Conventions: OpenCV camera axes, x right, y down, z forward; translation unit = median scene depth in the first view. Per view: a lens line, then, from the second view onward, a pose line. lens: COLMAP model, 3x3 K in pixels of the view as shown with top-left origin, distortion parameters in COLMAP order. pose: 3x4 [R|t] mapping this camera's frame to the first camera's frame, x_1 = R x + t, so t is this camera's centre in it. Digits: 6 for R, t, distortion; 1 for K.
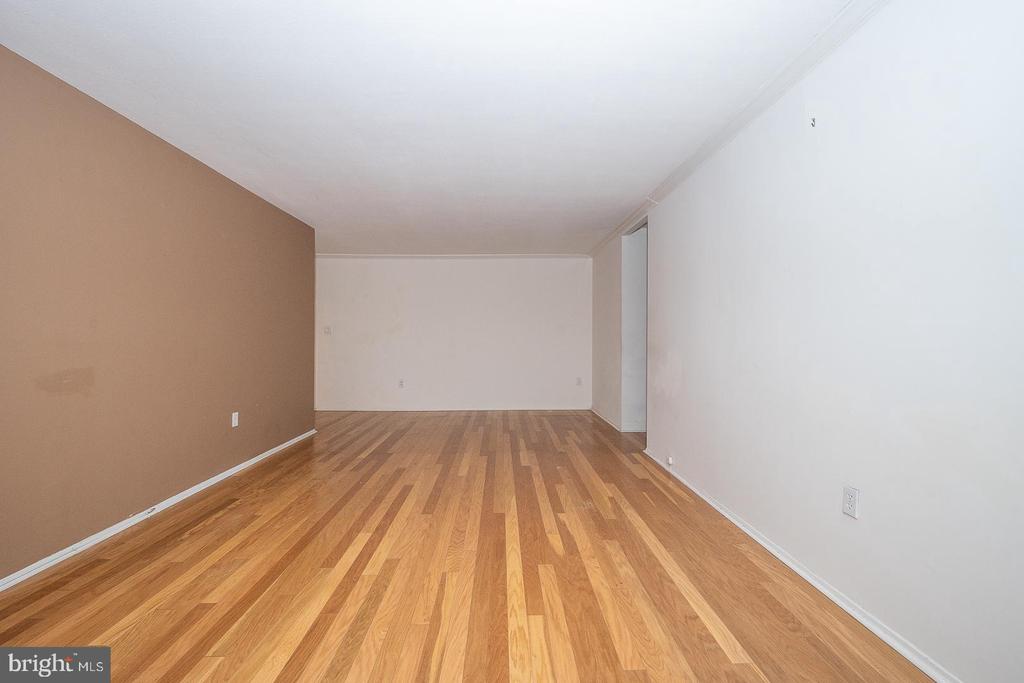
lens RADIAL K [[418.4, 0, 512.7], [0, 418.4, 339.0], [0, 0, 1]] dist [-0.000176, -0.000027]
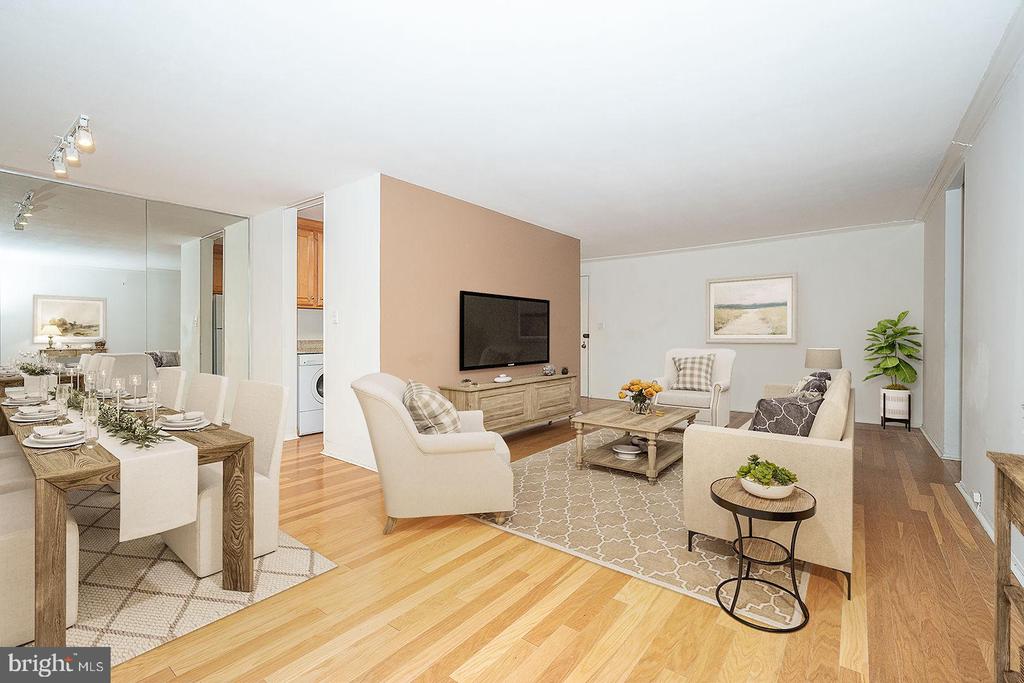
lens RADIAL K [[441.0, 0, 510.7], [0, 441.0, 339.6], [0, 0, 1]] dist [0.001224, 0.000101]
pose [[0.765130, 0.001144, -0.643874, 0.208344], [-0.000920, 0.999999, 0.000684, 0.017733], [0.643875, 0.000069, 0.765131, -0.074479]]
